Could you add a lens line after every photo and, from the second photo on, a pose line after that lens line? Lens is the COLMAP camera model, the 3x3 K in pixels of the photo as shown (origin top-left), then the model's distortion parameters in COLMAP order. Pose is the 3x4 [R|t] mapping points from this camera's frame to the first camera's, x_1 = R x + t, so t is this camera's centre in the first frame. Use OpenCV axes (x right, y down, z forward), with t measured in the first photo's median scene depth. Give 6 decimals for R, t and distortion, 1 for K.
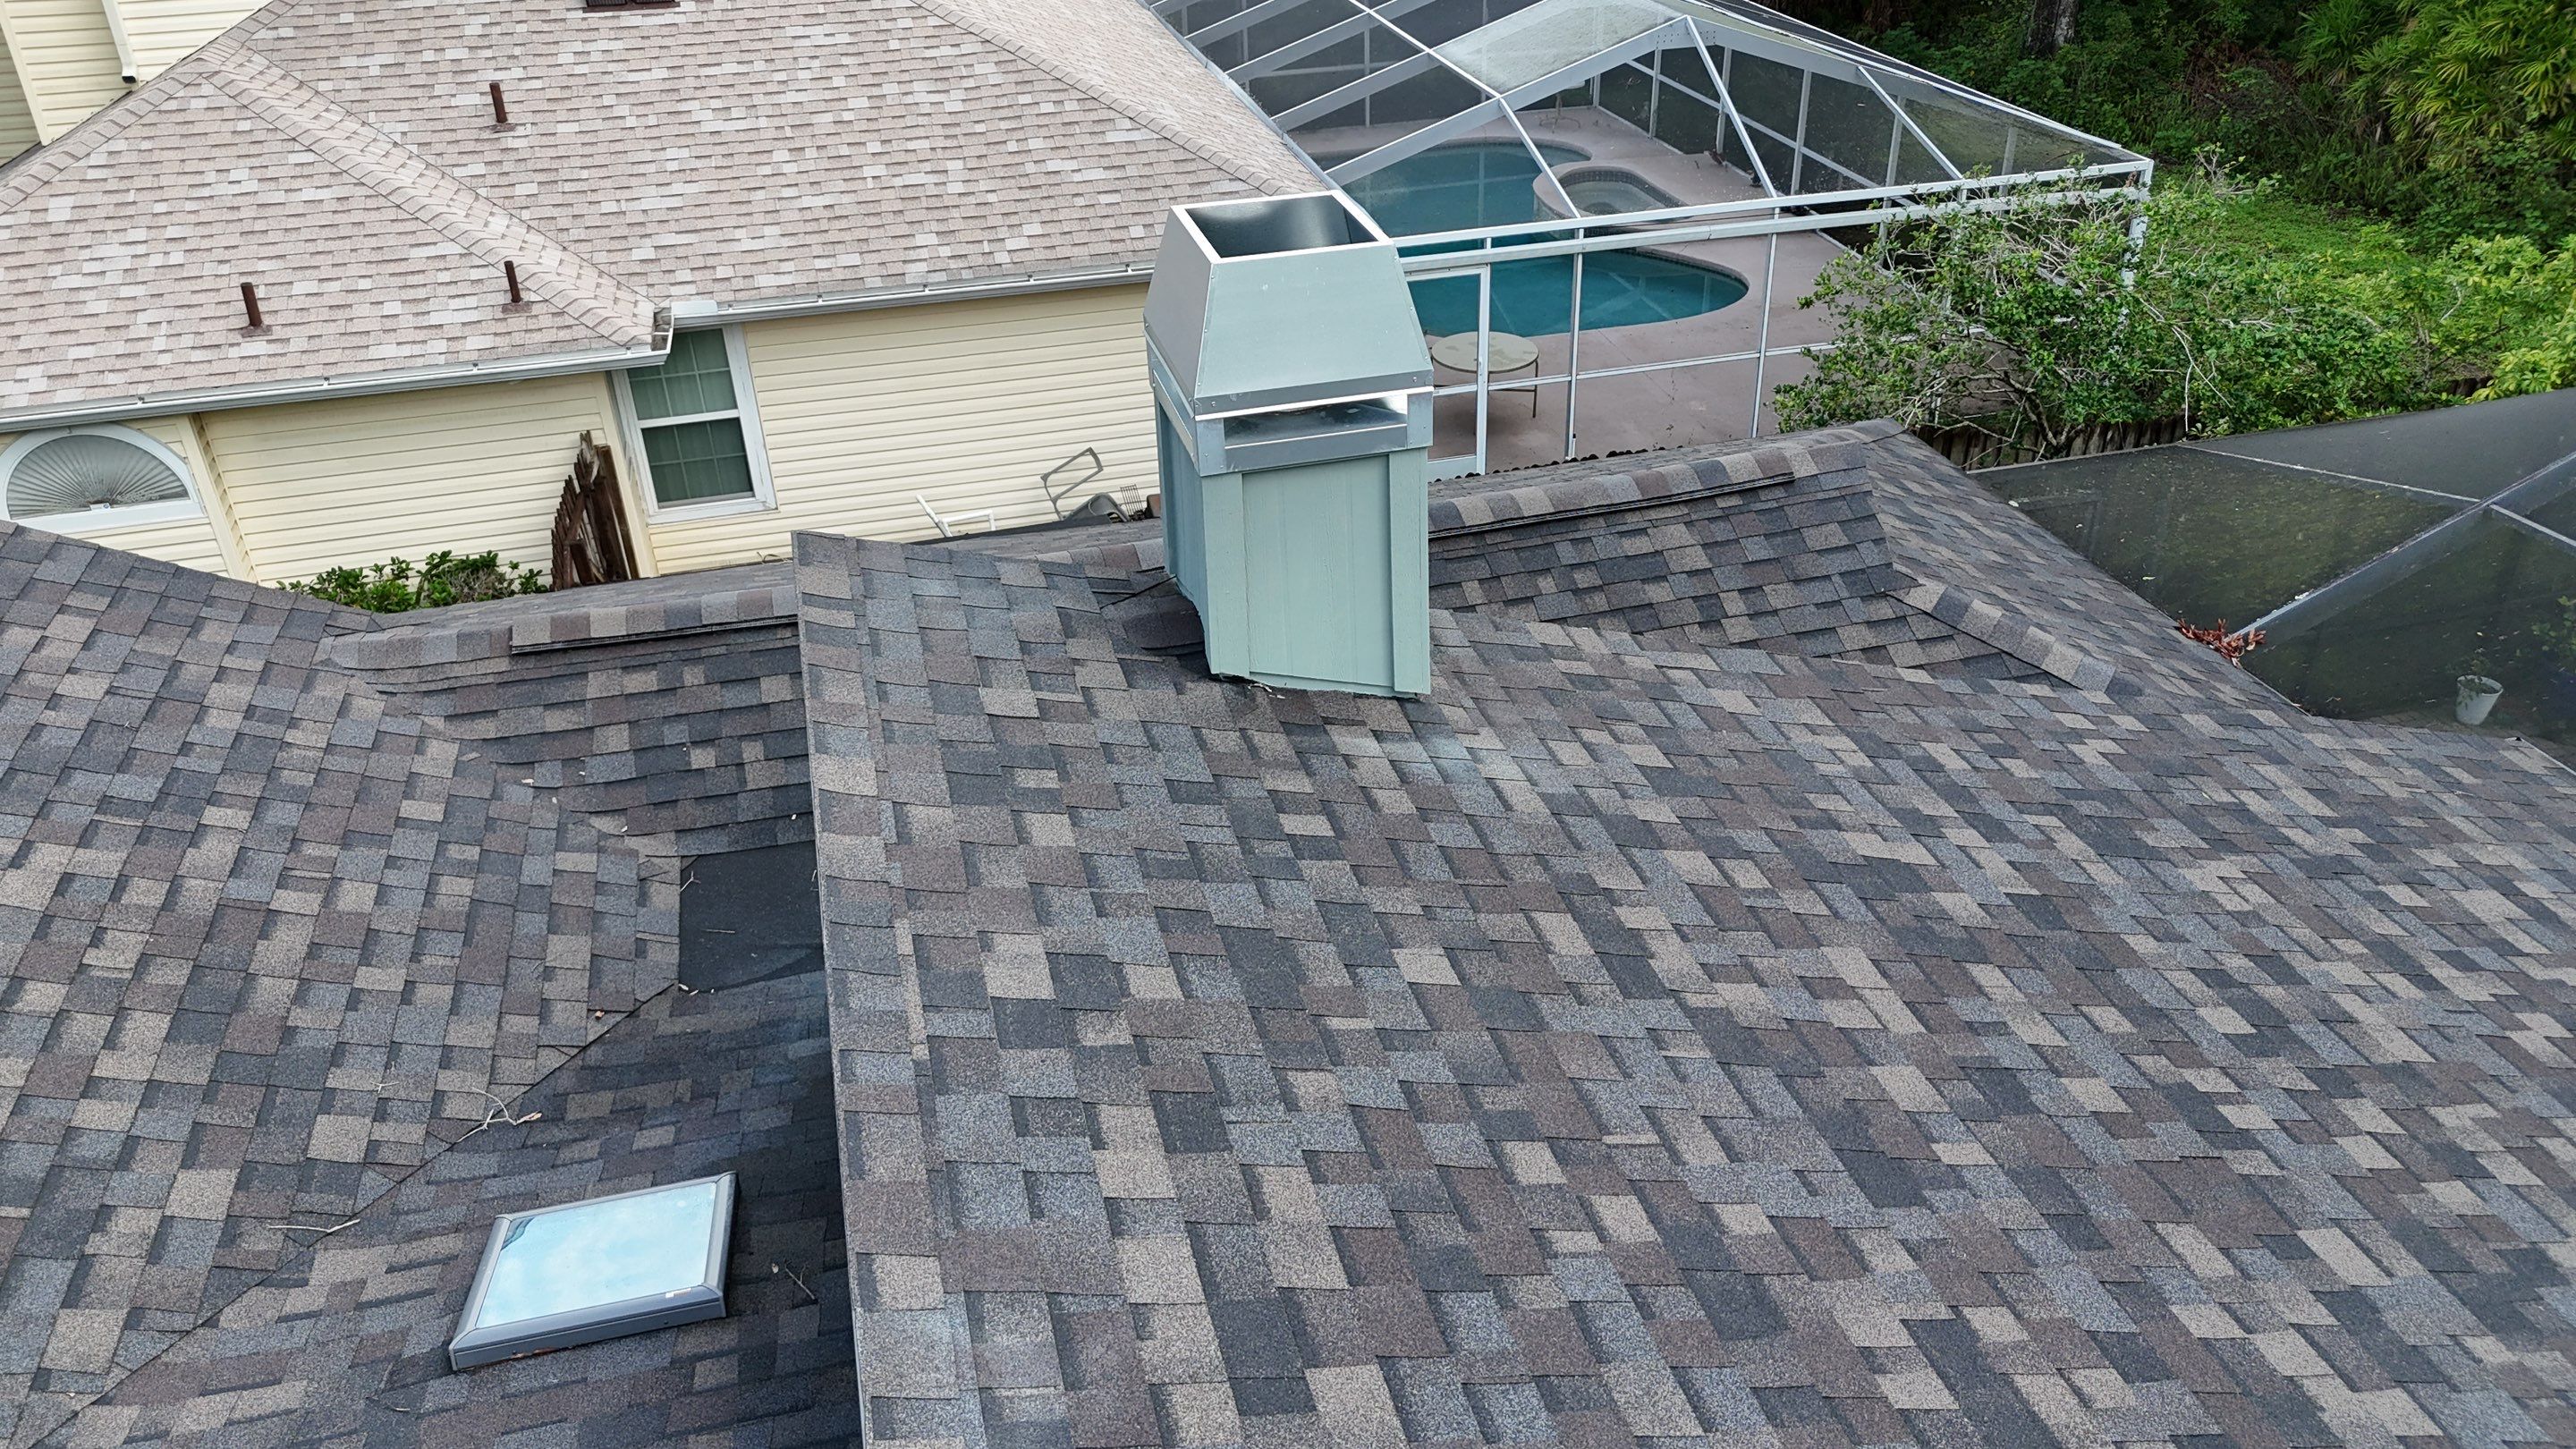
lens RADIAL K [[1905.6, 0, 1304.0], [0, 1905.6, 706.2], [0, 0, 1]] dist [0.077595, -0.075459]
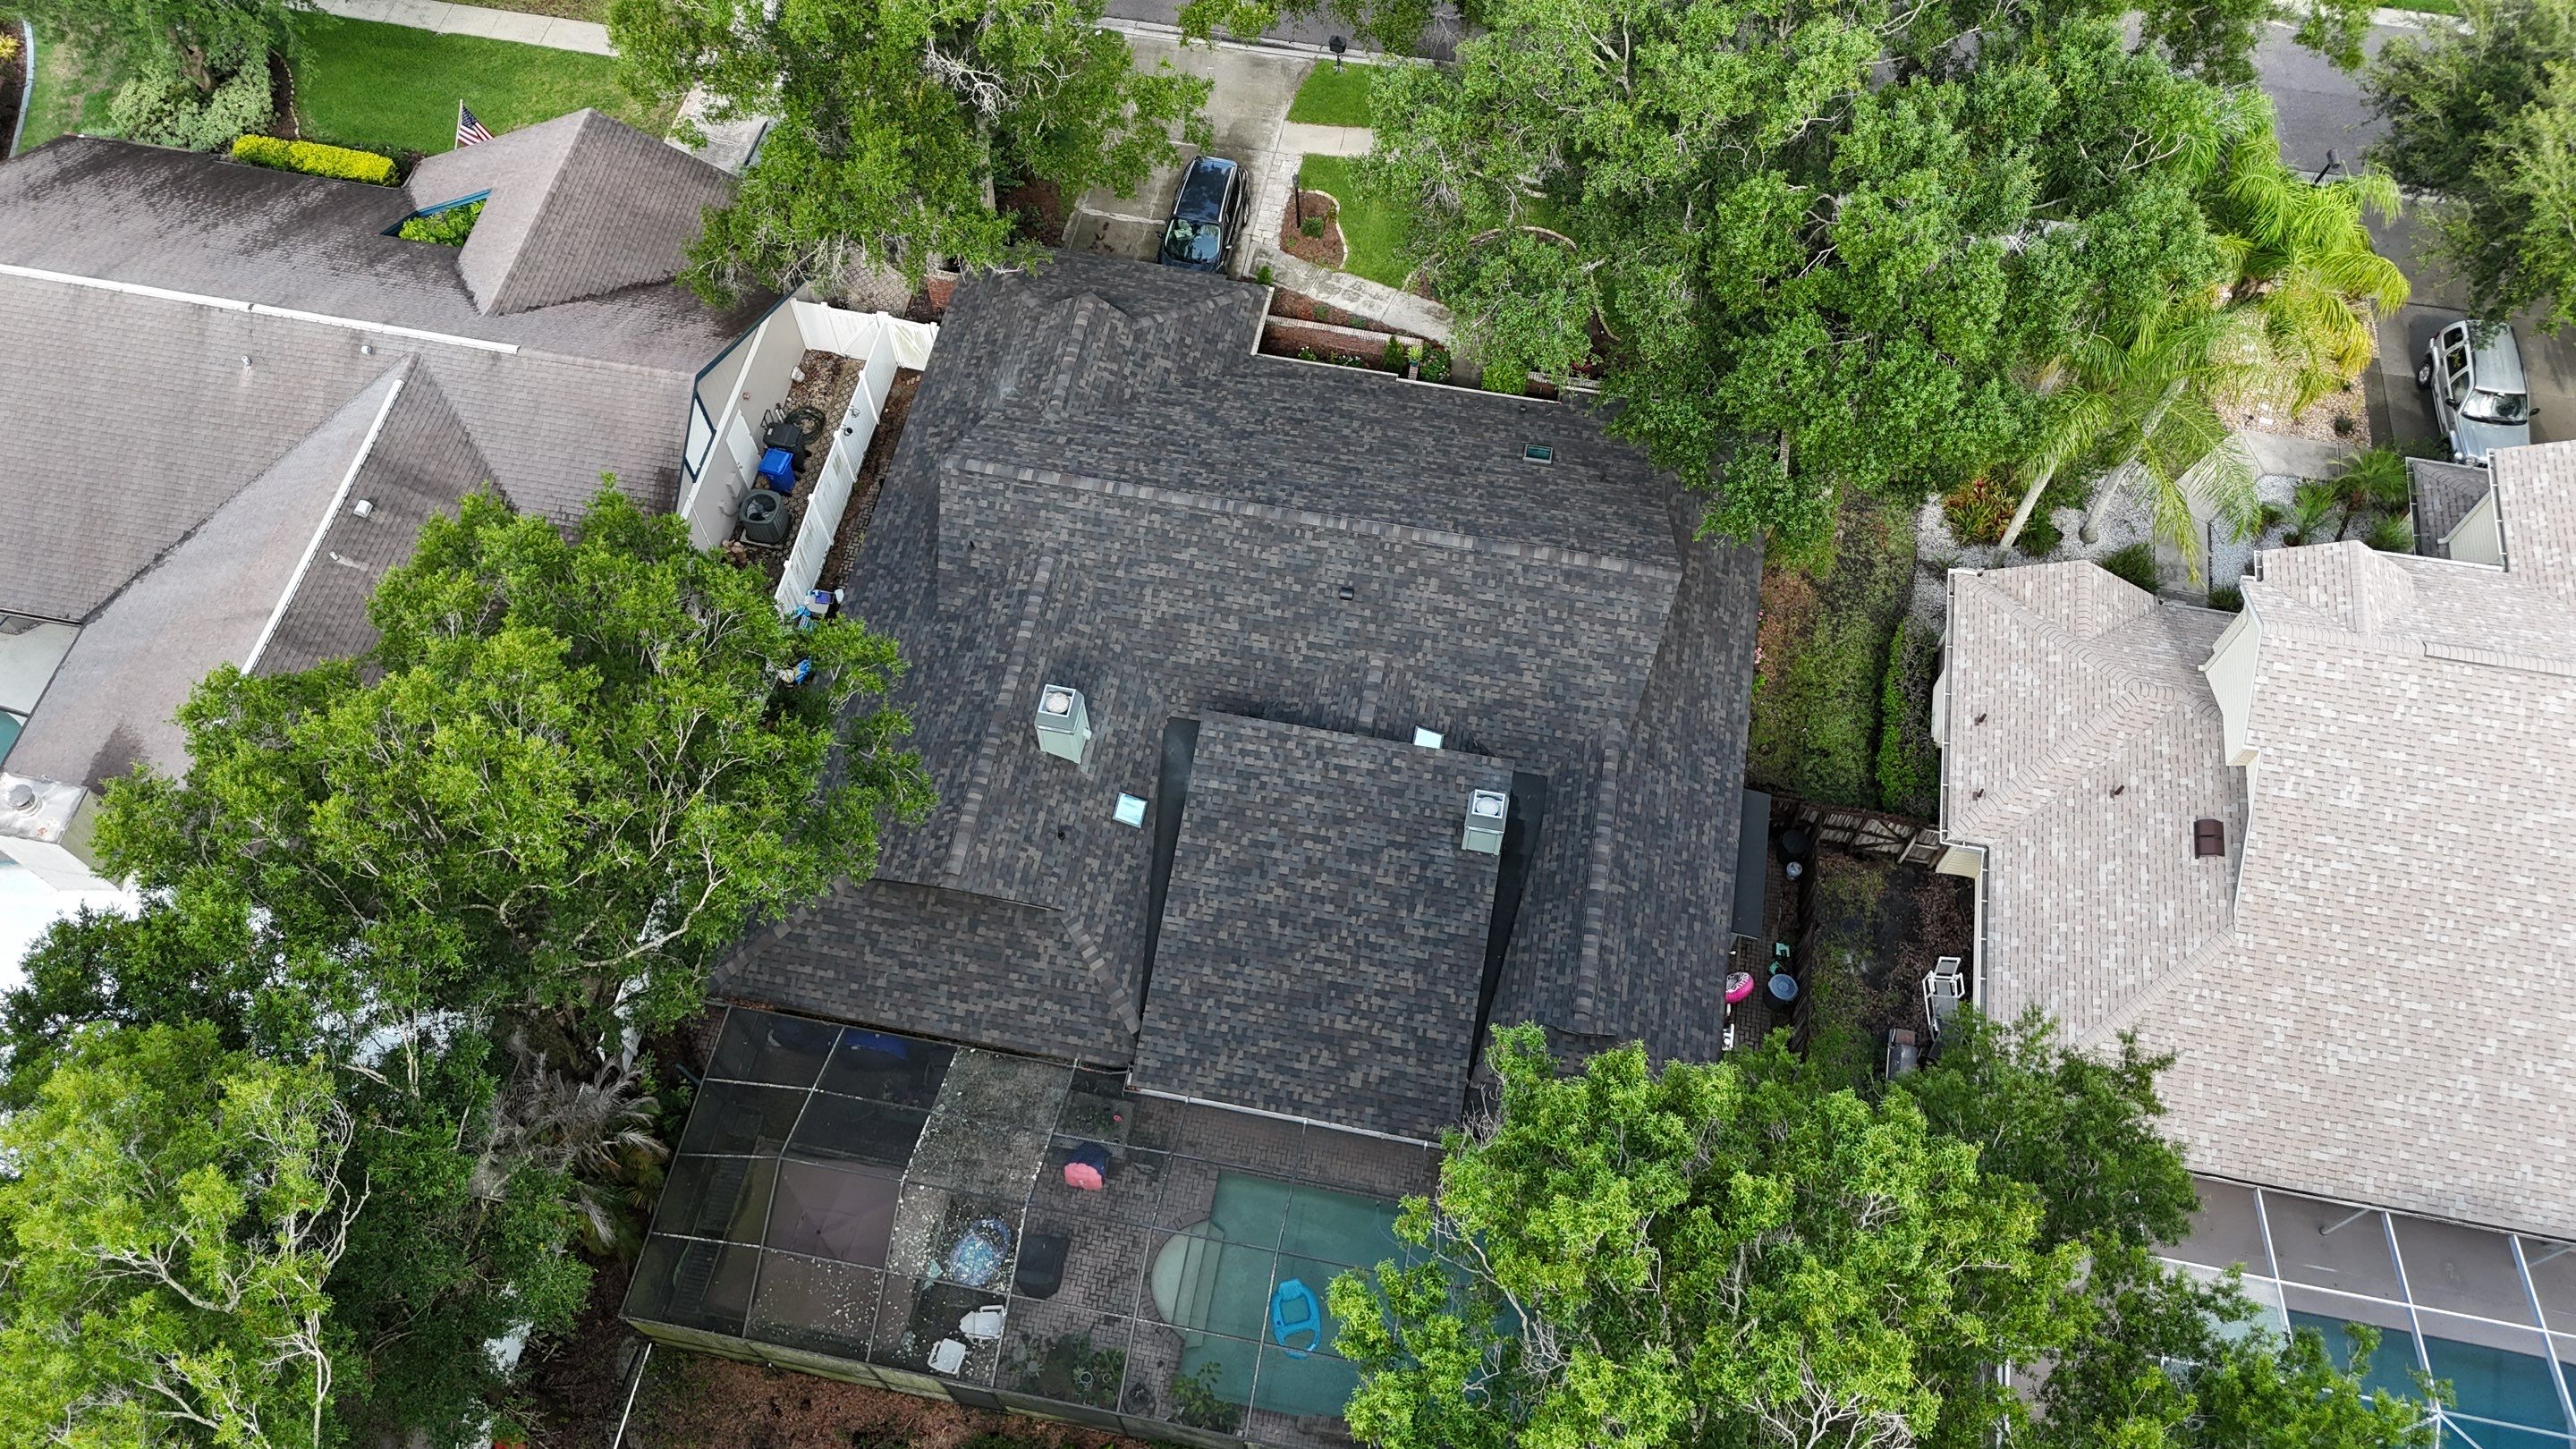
lens RADIAL K [[1905.6, 0, 1304.0], [0, 1905.6, 706.2], [0, 0, 1]] dist [0.077595, -0.075459]
pose [[-0.428751, 0.805406, -0.409259, 2.523779], [-0.443793, 0.206818, 0.871937, -5.447740], [0.786906, 0.555470, 0.268760, -1.371242]]
